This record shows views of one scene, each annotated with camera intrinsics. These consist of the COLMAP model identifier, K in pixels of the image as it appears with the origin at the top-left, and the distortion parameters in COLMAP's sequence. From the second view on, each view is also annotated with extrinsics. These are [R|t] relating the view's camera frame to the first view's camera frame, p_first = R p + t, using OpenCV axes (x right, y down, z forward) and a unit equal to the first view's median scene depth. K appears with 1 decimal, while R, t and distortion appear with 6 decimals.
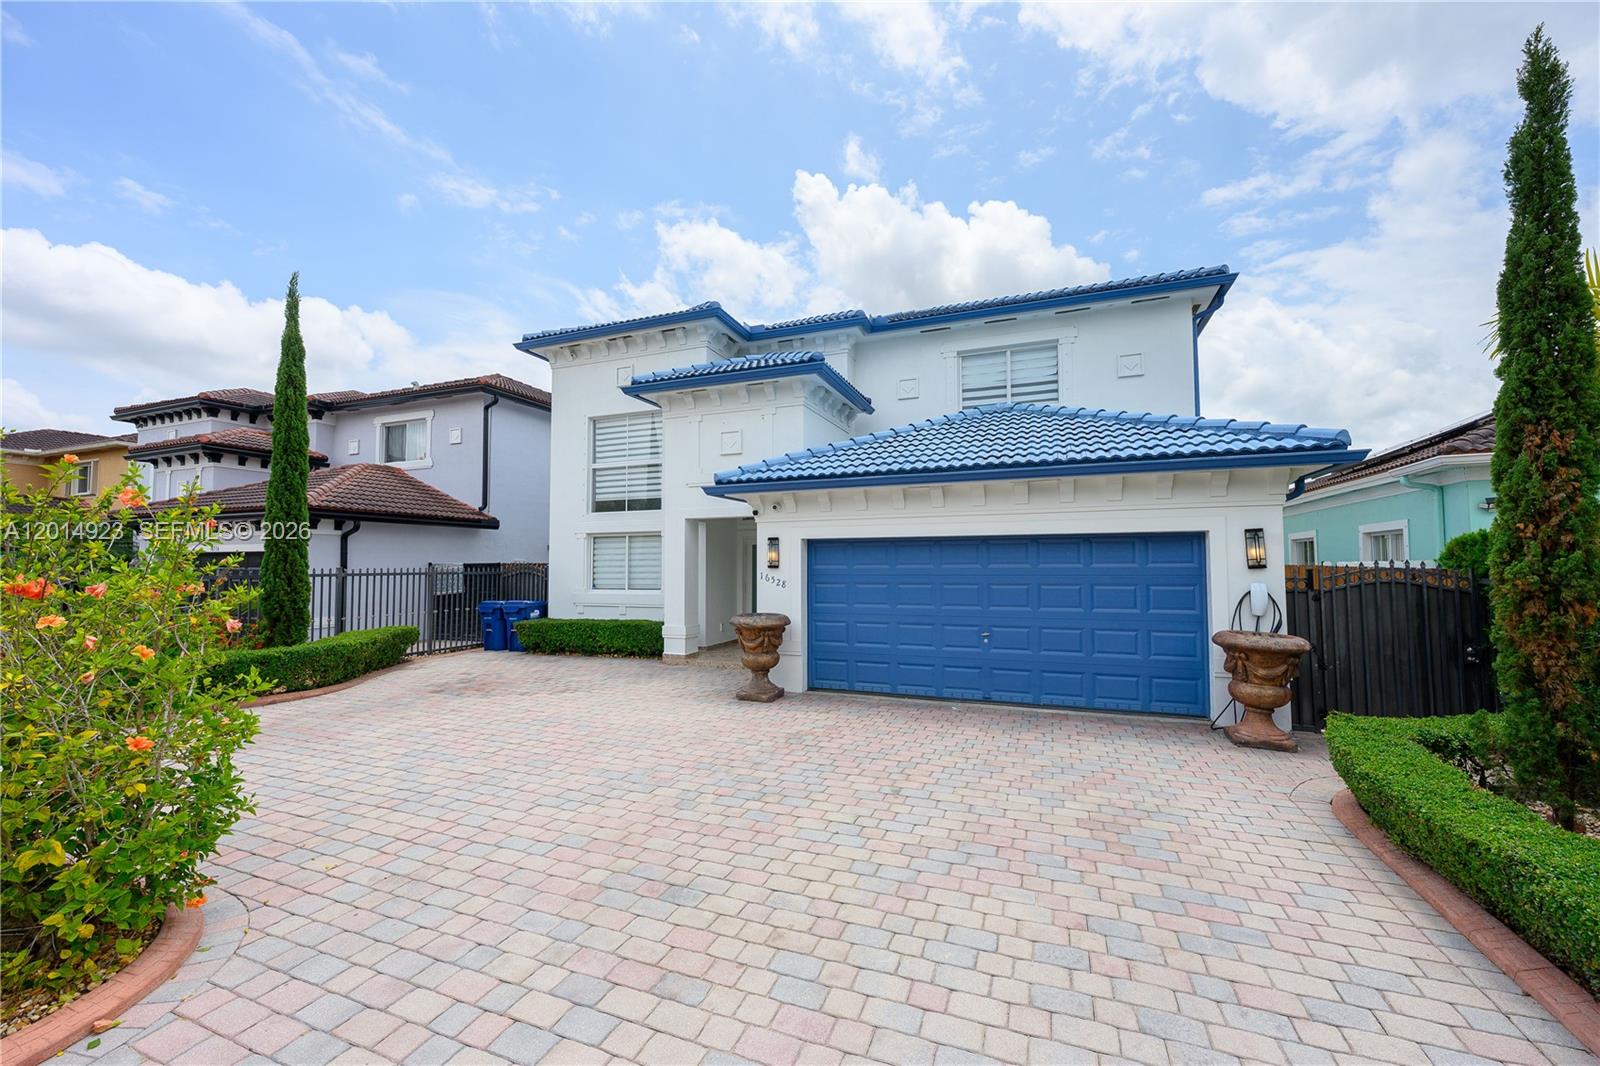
lens RADIAL K [[631.2, 0, 806.7], [0, 631.2, 531.2], [0, 0, 1]] dist [0.000854, 0.000419]
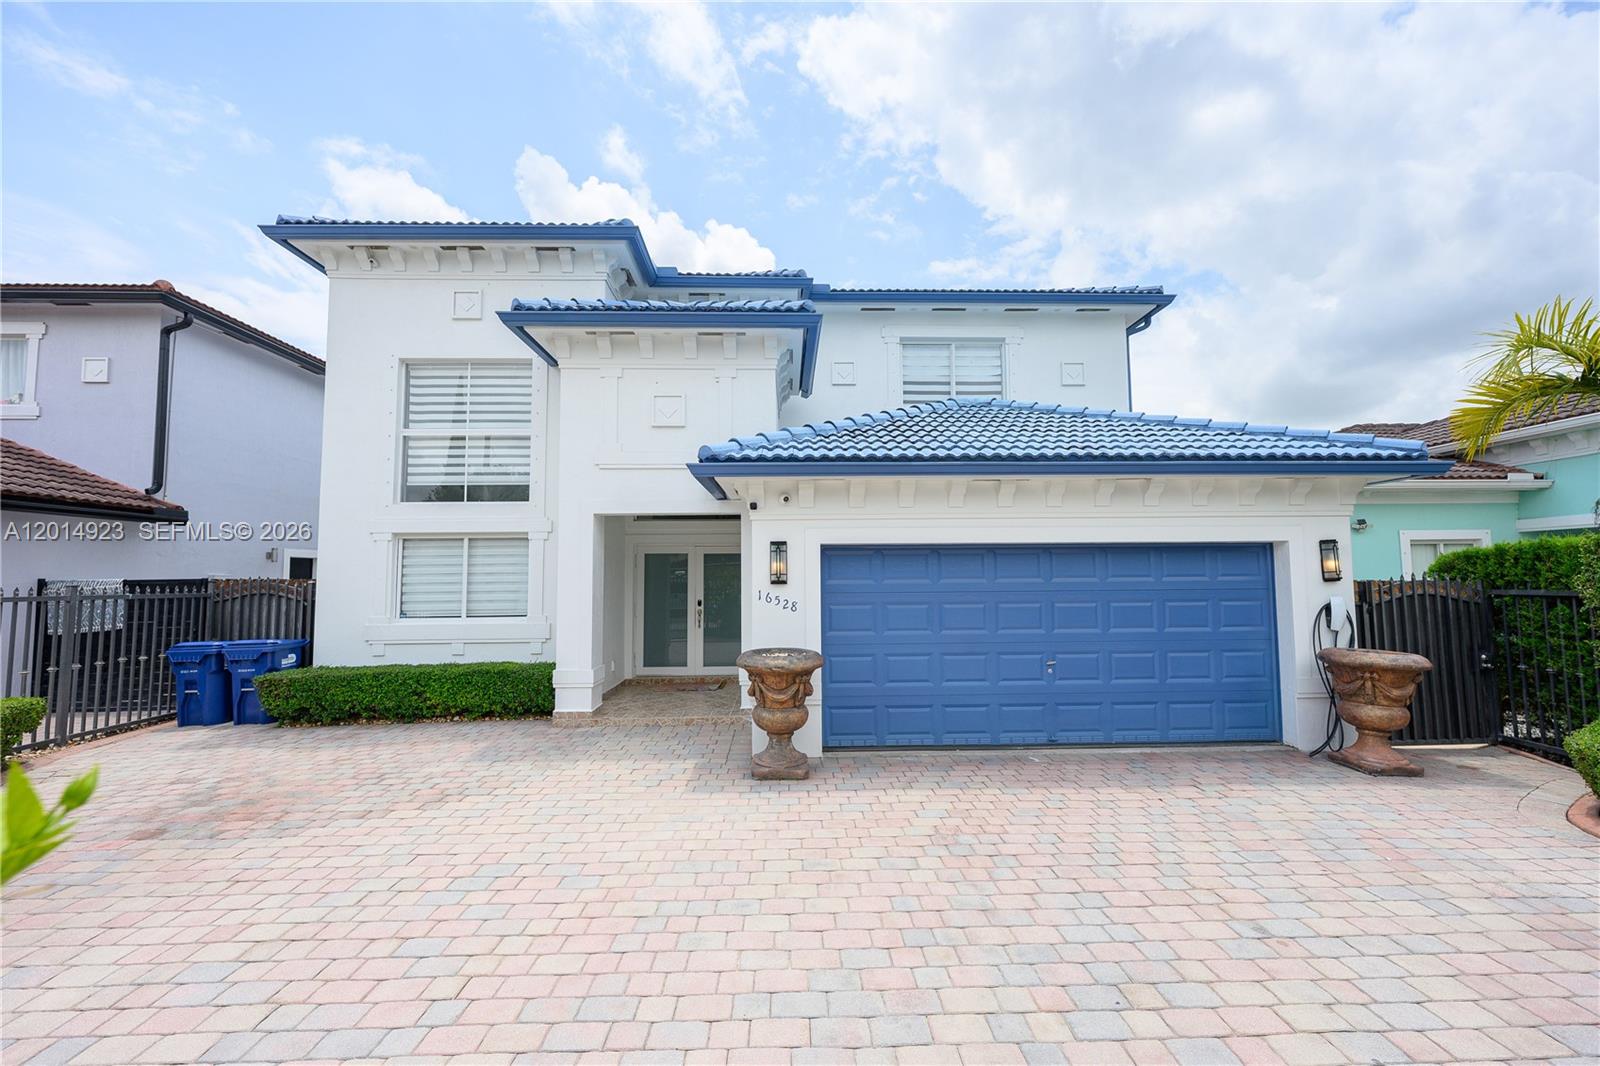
lens RADIAL K [[631.2, 0, 795.7], [0, 631.2, 535.7], [0, 0, 1]] dist [0.000854, 0.000419]
pose [[0.920859, 0.024198, 0.389143, -0.246175], [-0.016966, 0.999614, -0.022012, 0.015012], [-0.389526, 0.013667, 0.920914, 0.261467]]
